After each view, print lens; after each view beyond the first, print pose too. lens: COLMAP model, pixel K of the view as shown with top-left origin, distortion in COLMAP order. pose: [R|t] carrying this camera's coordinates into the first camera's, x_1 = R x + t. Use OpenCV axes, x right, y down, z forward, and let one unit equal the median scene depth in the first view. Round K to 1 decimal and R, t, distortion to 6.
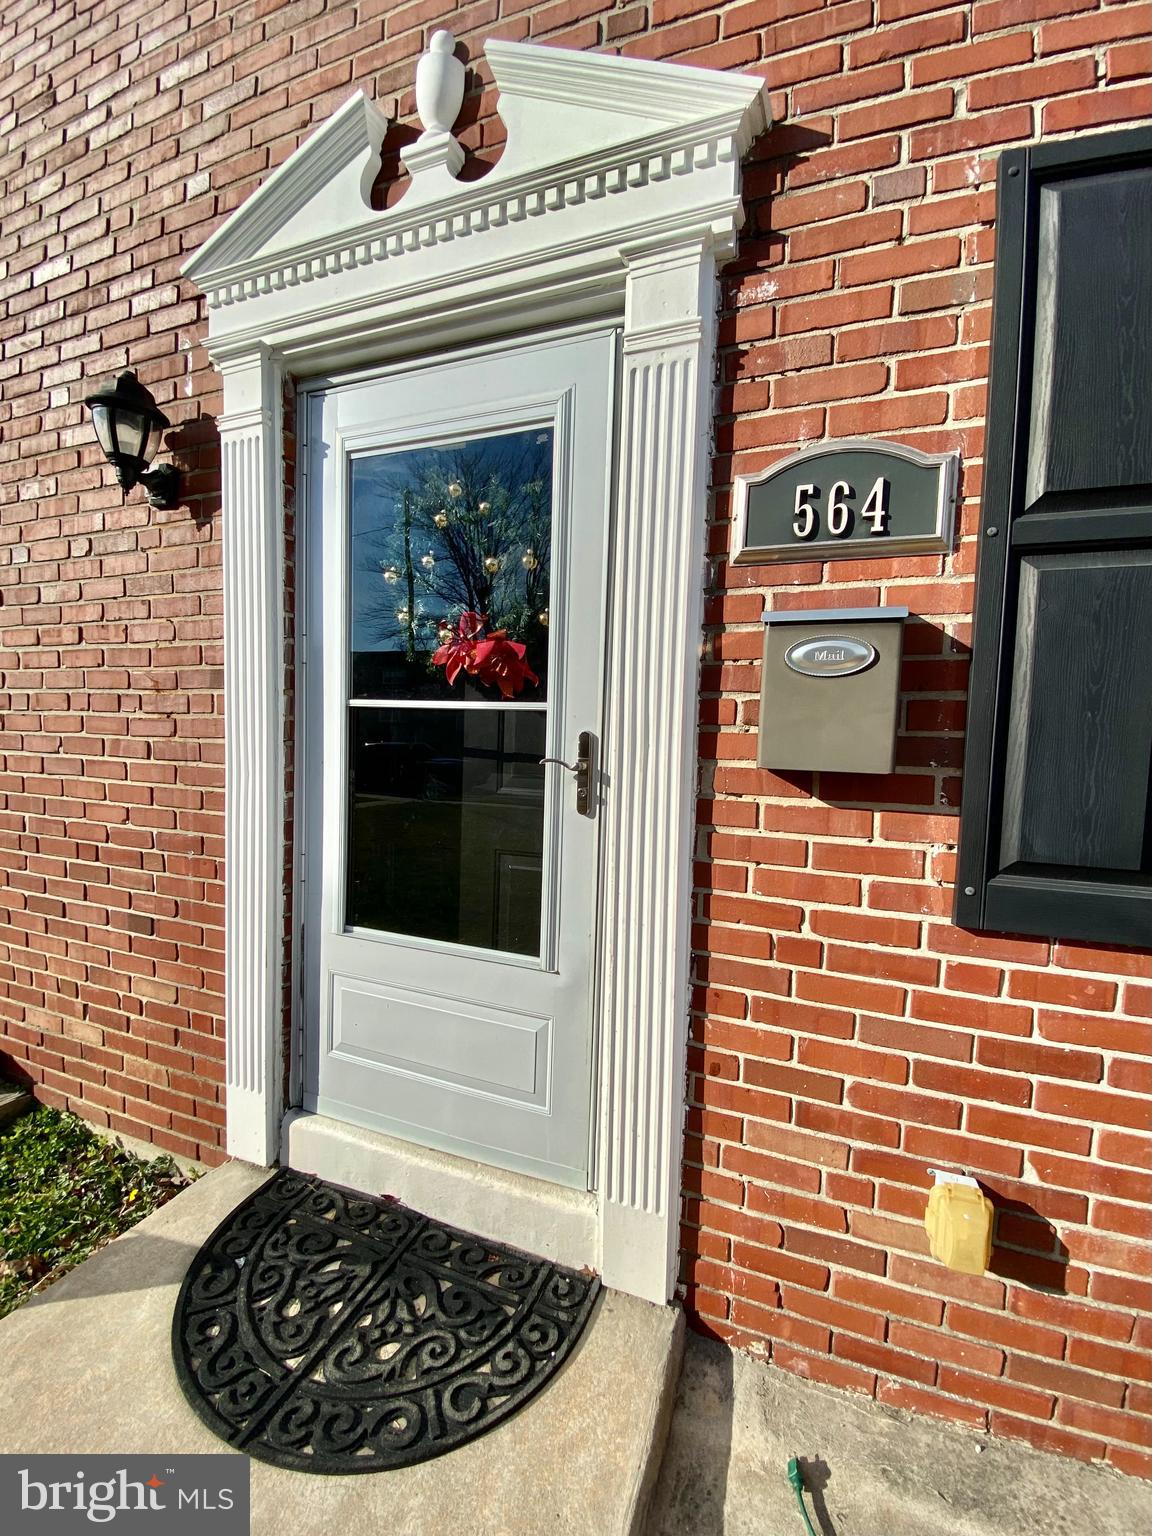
lens RADIAL K [[625.9, 0, 579.5], [0, 625.9, 765.0], [0, 0, 1]] dist [0.018551, -0.019530]
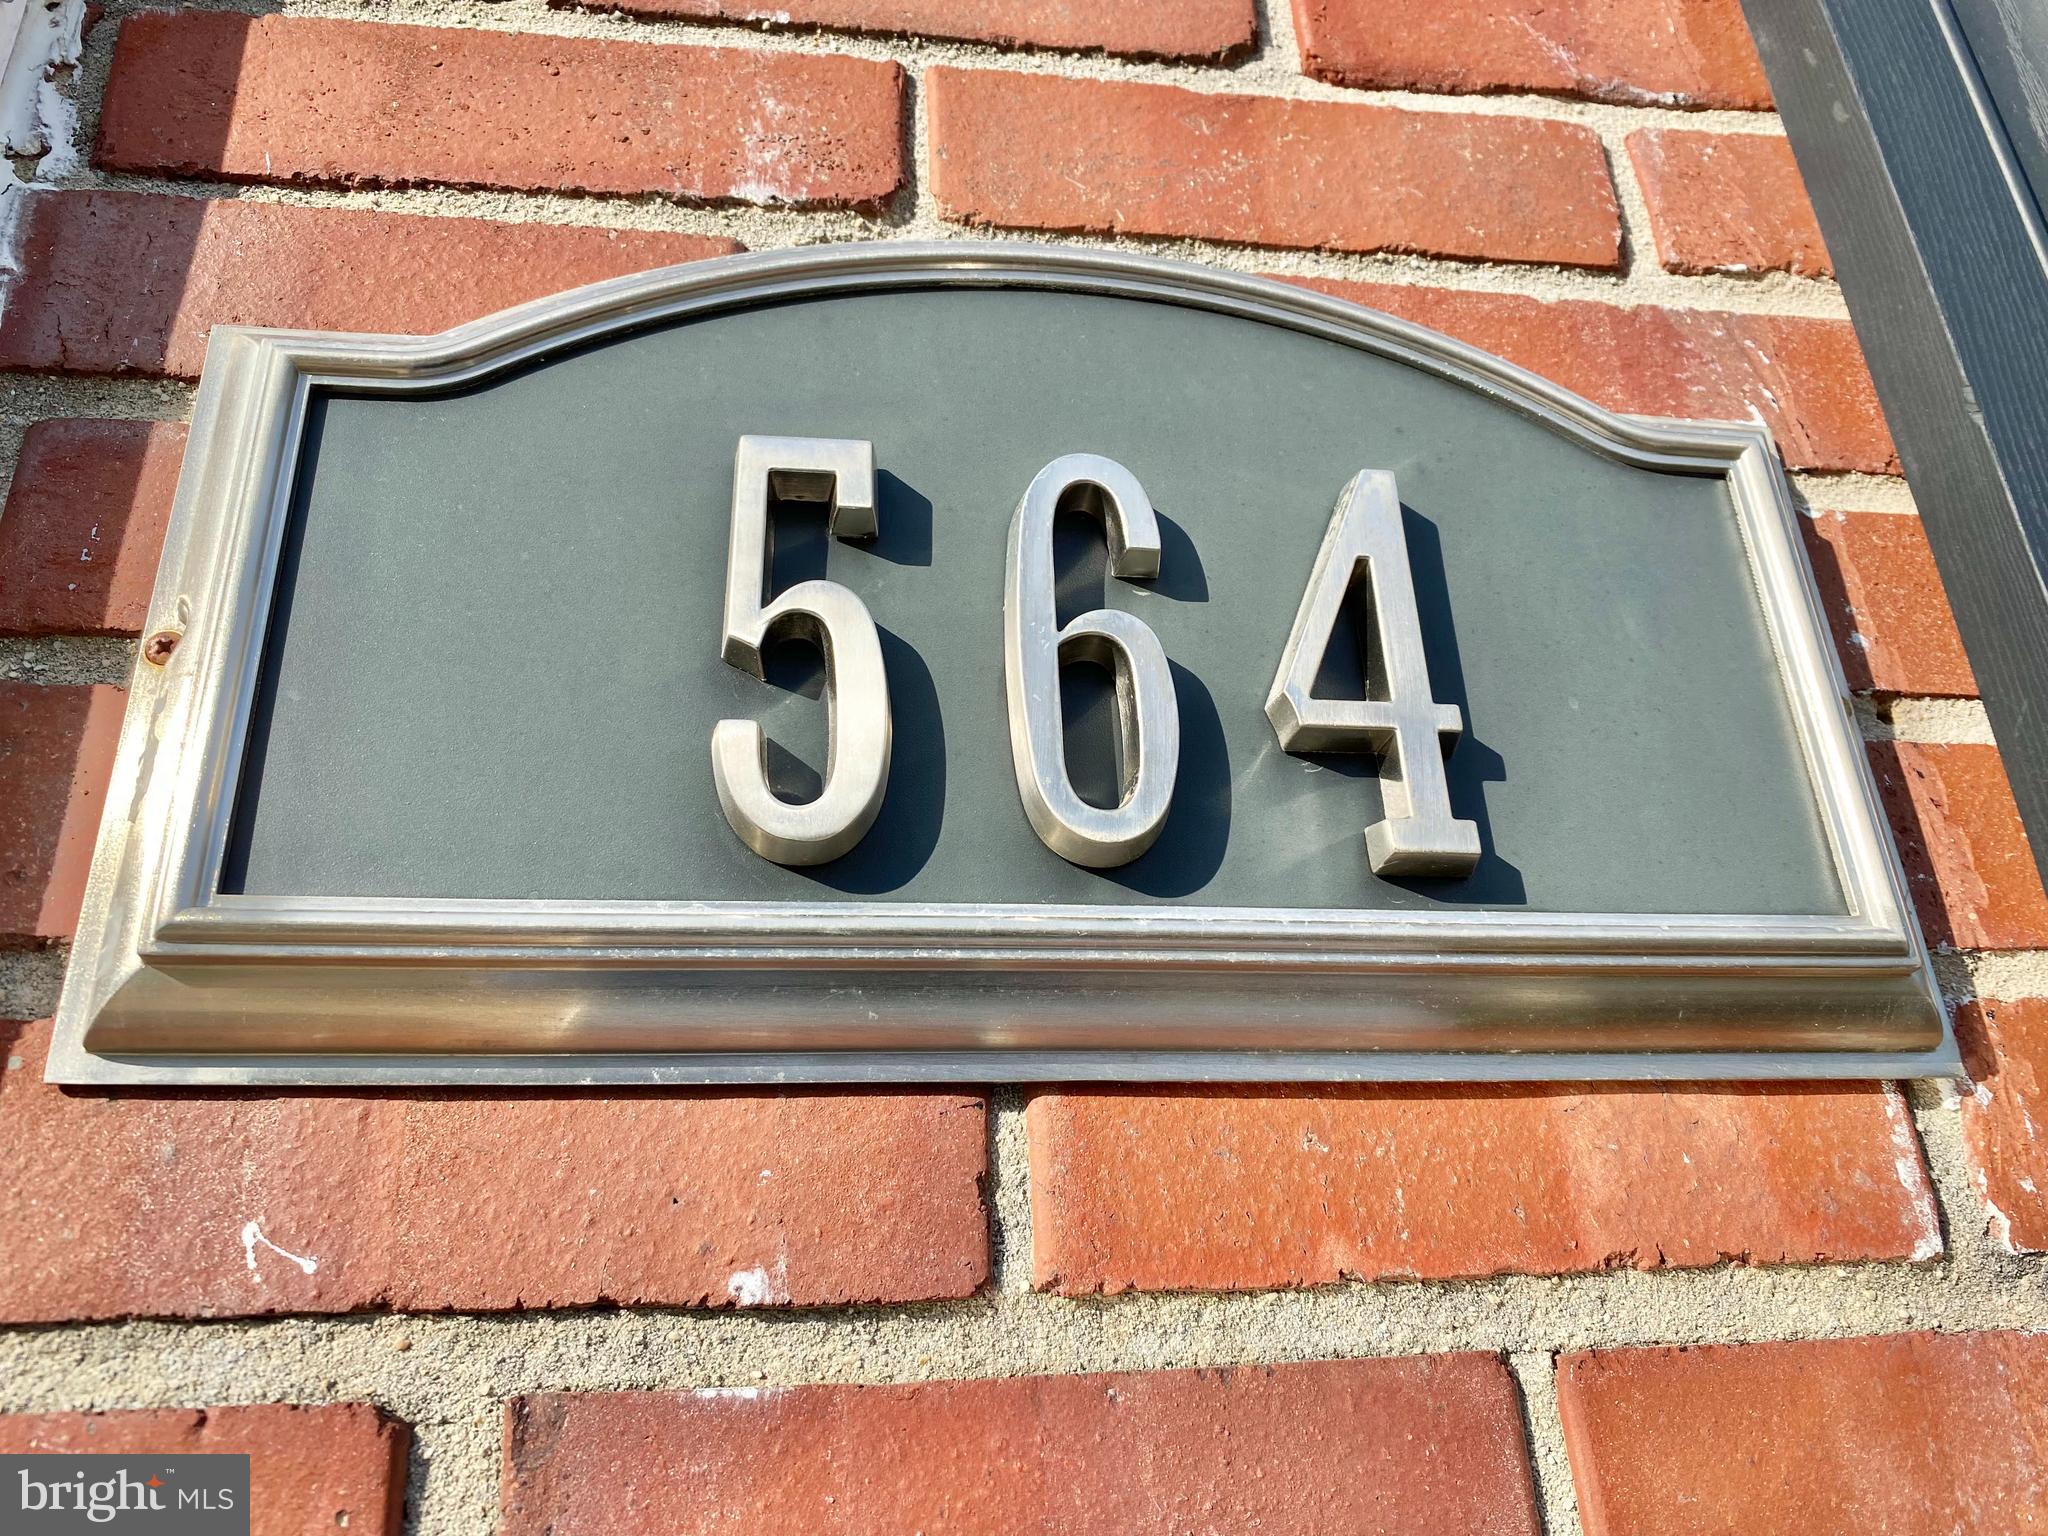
lens RADIAL K [[1590.8, 0, 1023.5], [0, 1590.8, 768.5], [0, 0, 1]] dist [0.000295, -0.001134]
pose [[0.853284, 0.154124, 0.498149, 0.246179], [0.110527, 0.880156, -0.461637, -0.242101], [-0.509598, 0.448966, 0.733988, 0.759498]]
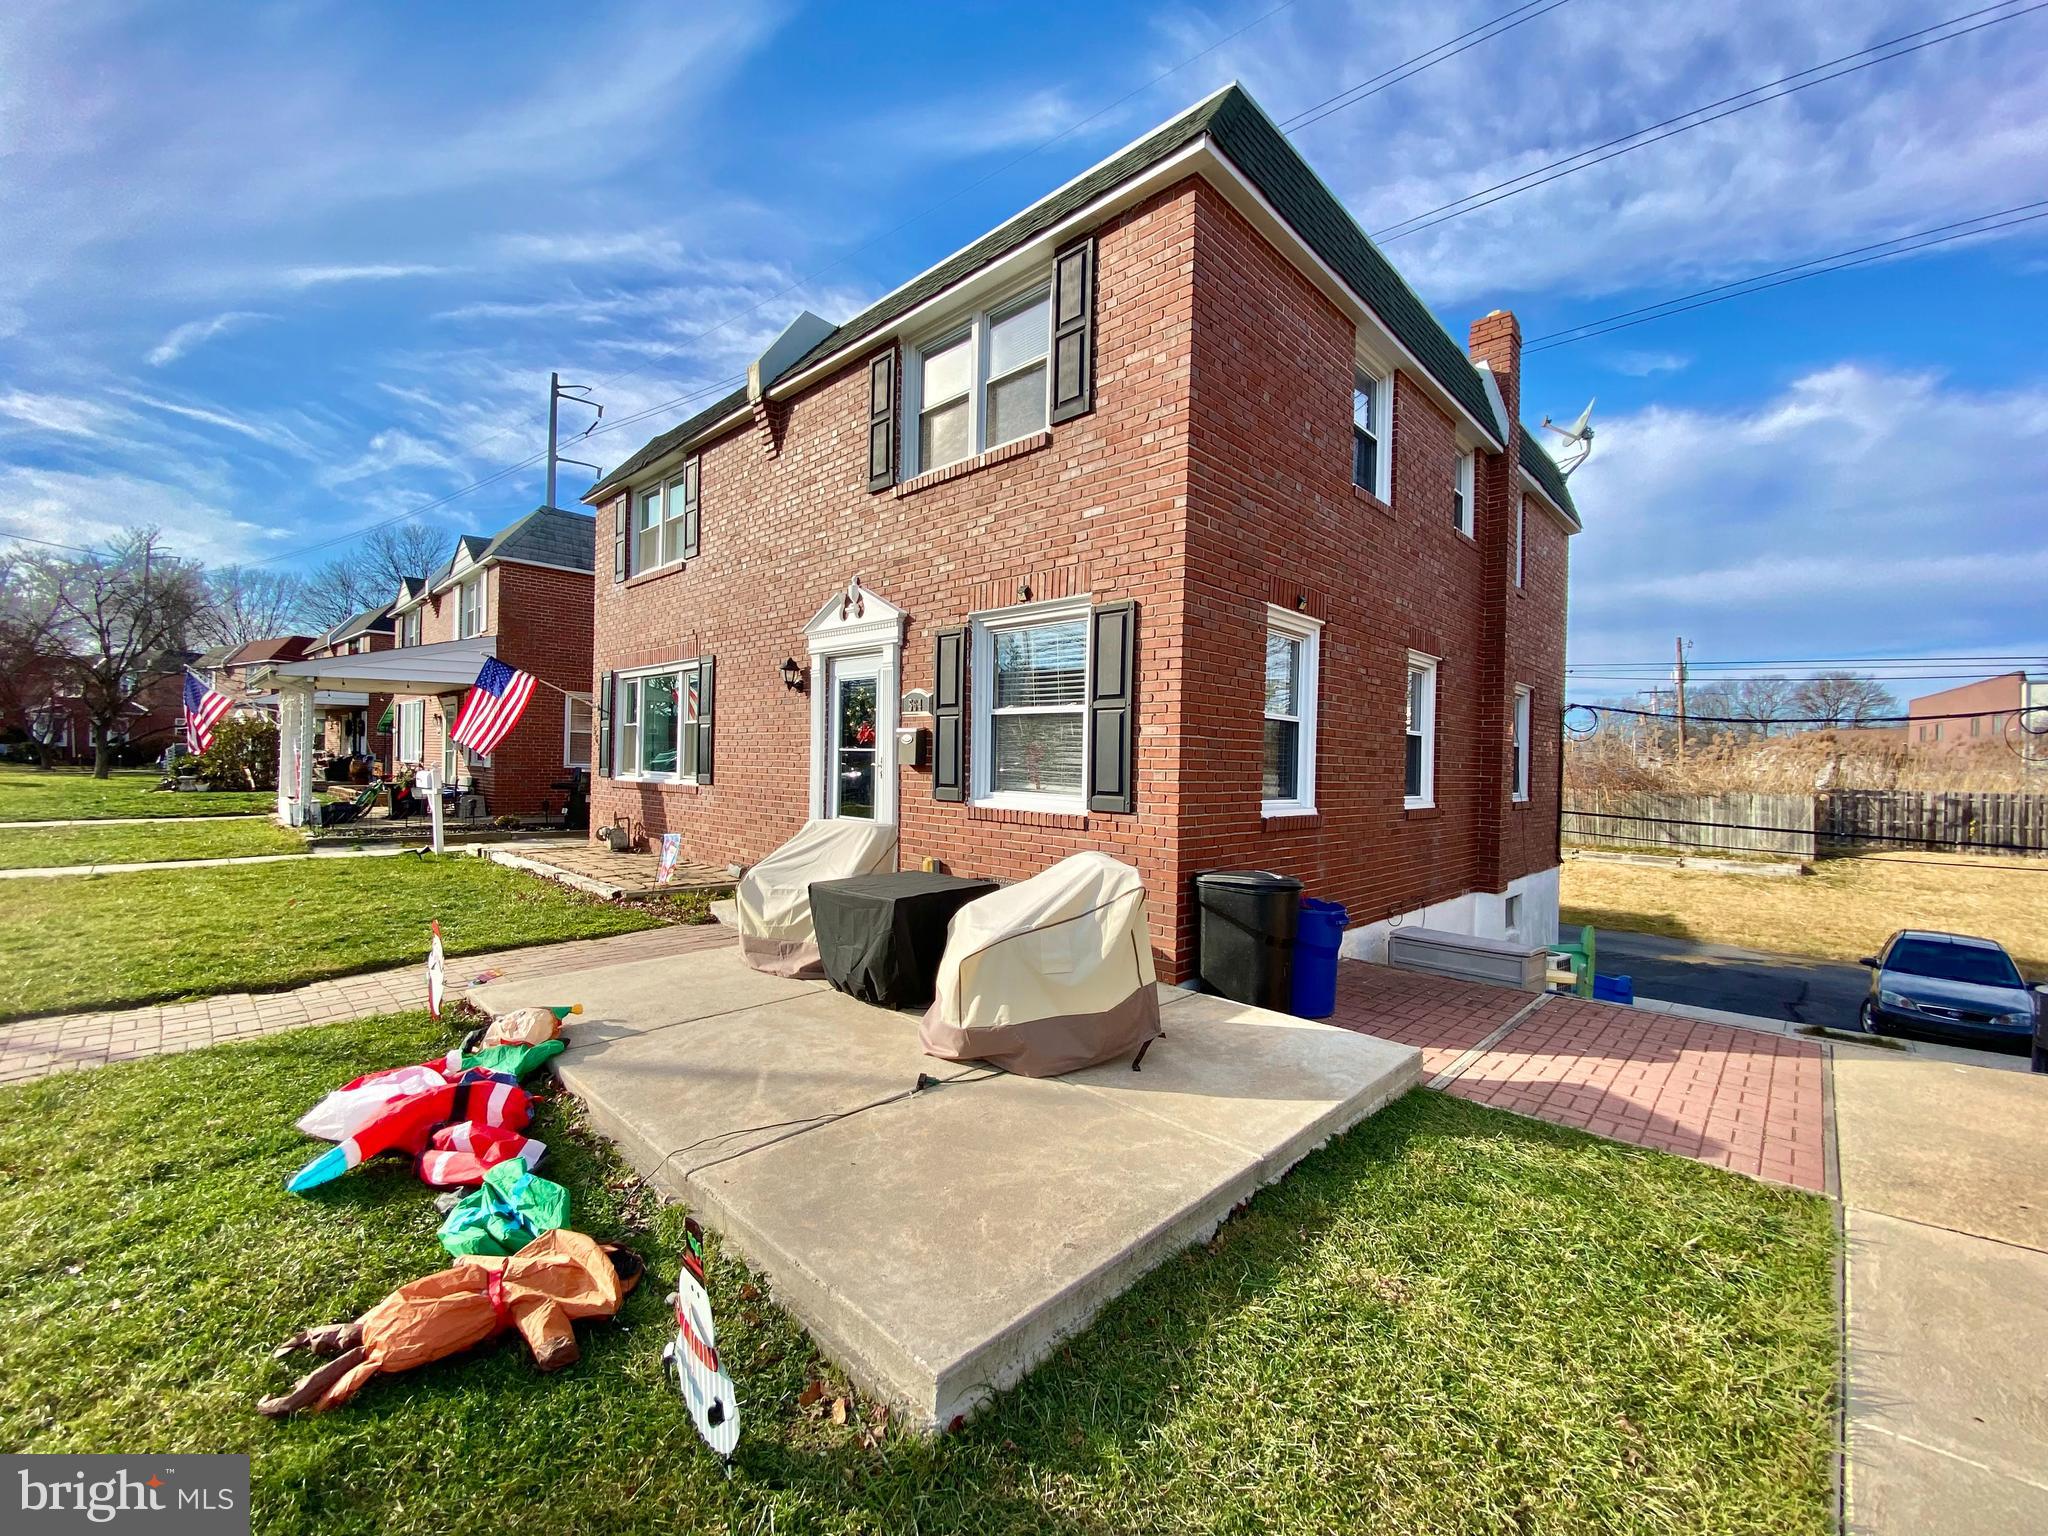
lens RADIAL K [[834.5, 0, 1022.8], [0, 834.5, 758.6], [0, 0, 1]] dist [0.018551, -0.019530]
pose [[0.919967, -0.014423, -0.391731, 3.172776], [-0.013055, 0.997641, -0.067392, 0.329465], [0.391779, 0.067113, 0.917608, -3.783983]]
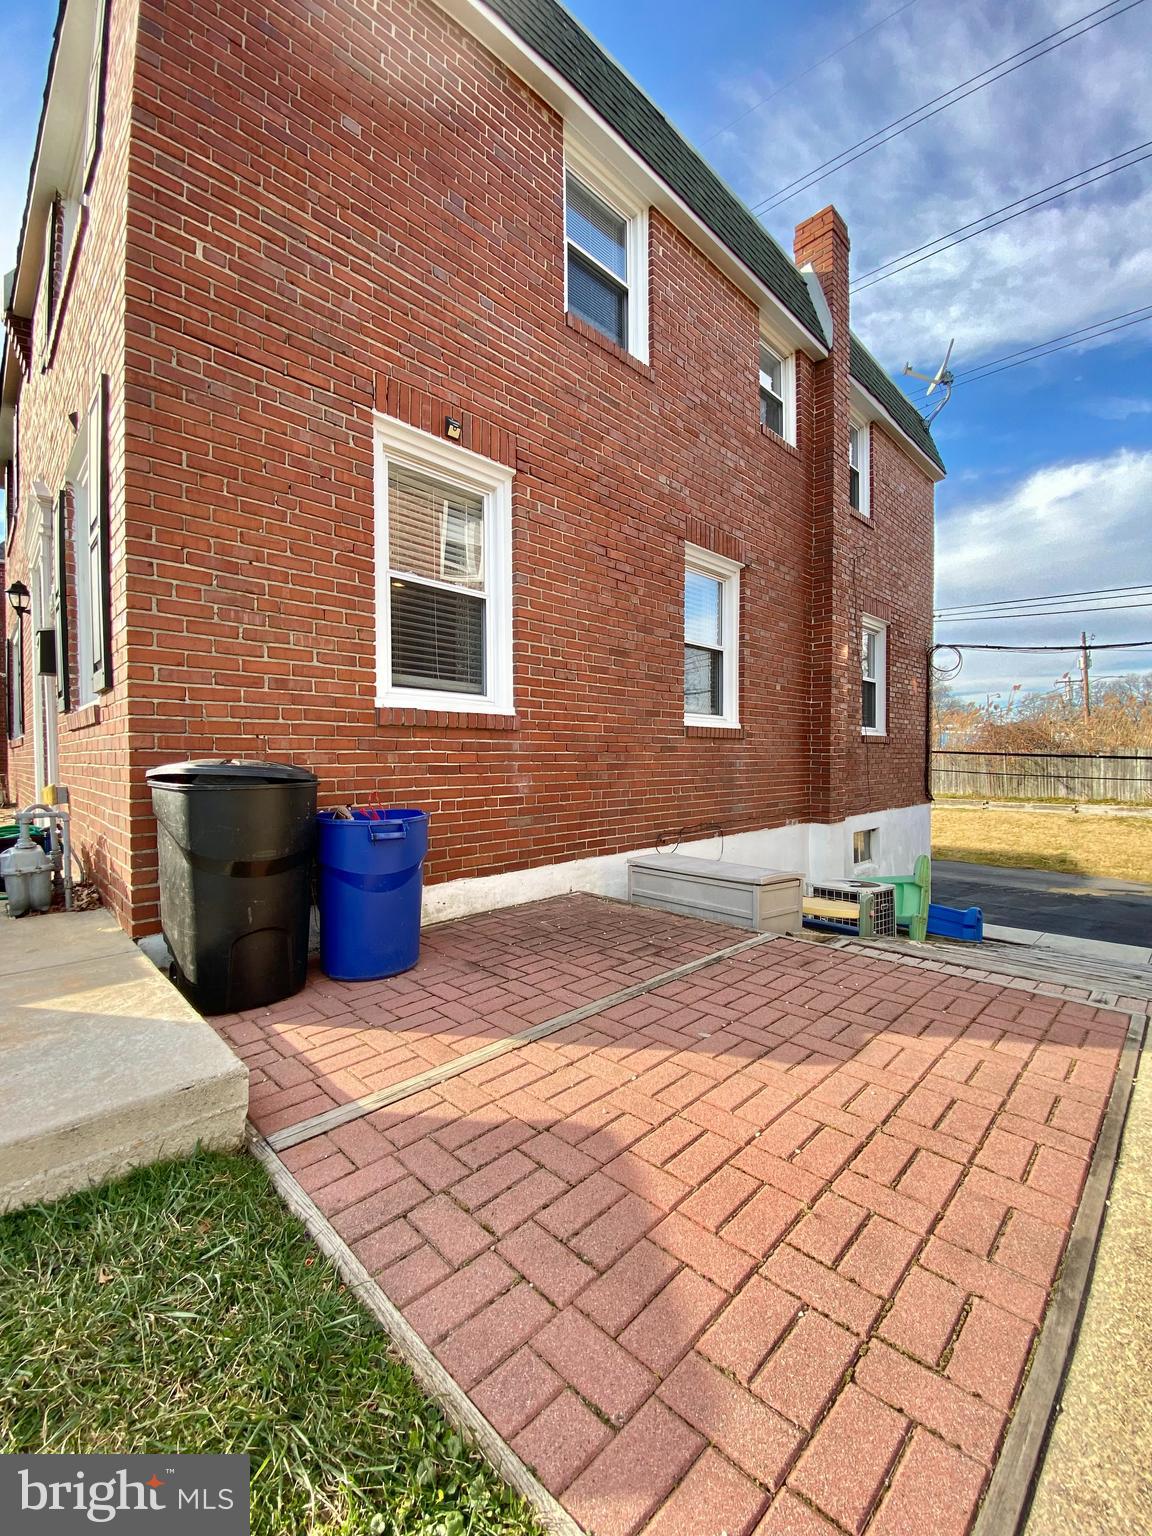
lens RADIAL K [[623.4, 0, 576.1], [0, 623.4, 763.2], [0, 0, 1]] dist [0.018744, -0.019738]
pose [[0.907496, -0.031121, -0.418906, 4.401425], [0.010364, 0.998607, -0.051736, 0.710057], [0.419933, 0.042609, 0.906554, -0.940085]]
